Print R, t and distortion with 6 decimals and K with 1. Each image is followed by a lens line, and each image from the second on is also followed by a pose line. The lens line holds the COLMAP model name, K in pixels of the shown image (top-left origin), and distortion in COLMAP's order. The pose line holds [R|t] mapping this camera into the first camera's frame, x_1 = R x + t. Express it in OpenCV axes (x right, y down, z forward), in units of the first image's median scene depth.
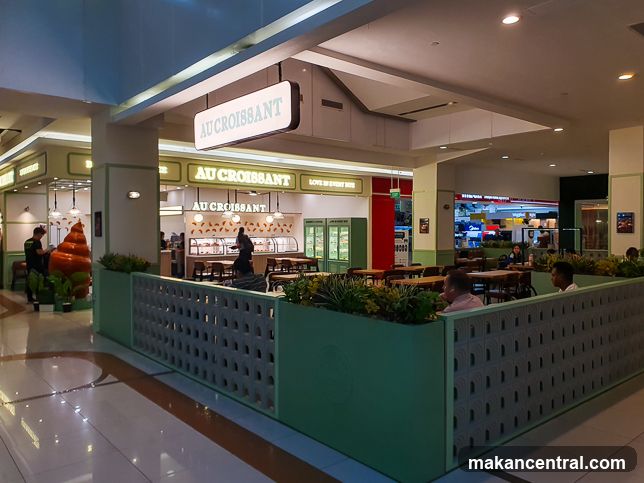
lens RADIAL K [[496.2, 0, 322.0], [0, 496.2, 241.5], [0, 0, 1]] dist [-0.010562, 0.085022]
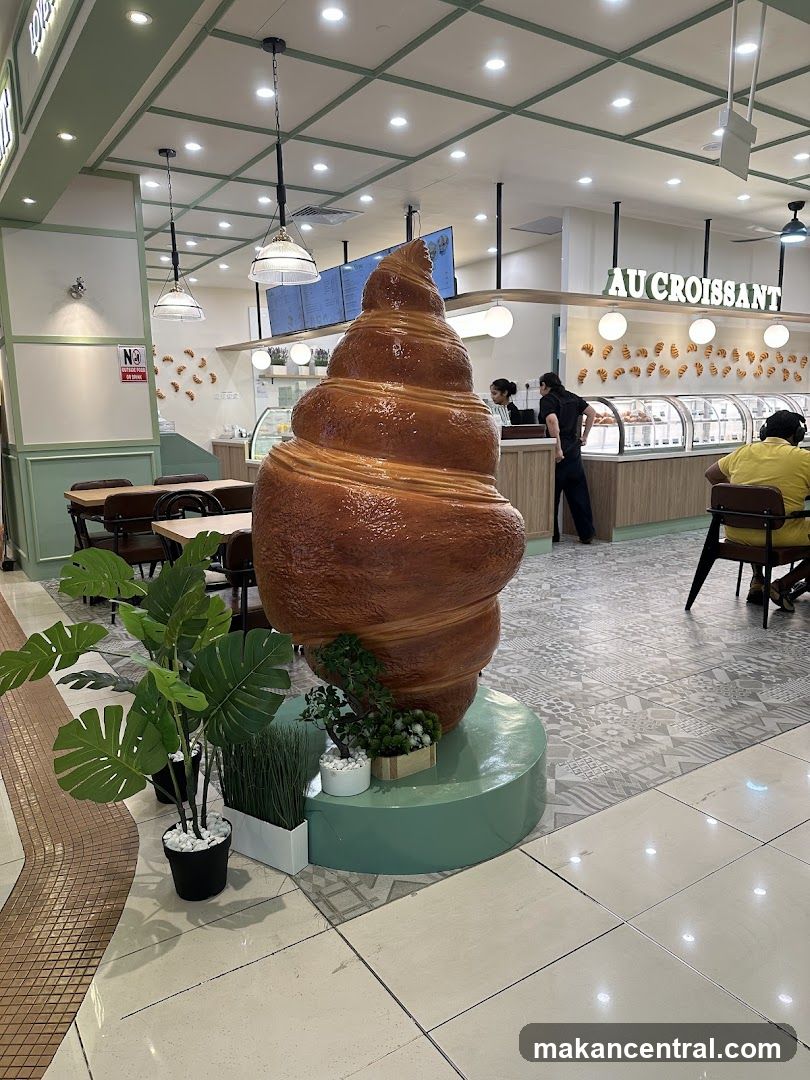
lens RADIAL K [[832.1, 0, 405.0], [0, 832.1, 540.0], [0, 0, 1]] dist [-0.010562, 0.085022]
pose [[0.987310, 0.004752, -0.158734, -0.277230], [0.016546, 0.991034, 0.132583, 0.010171], [0.157941, -0.133527, 0.978379, 0.459139]]
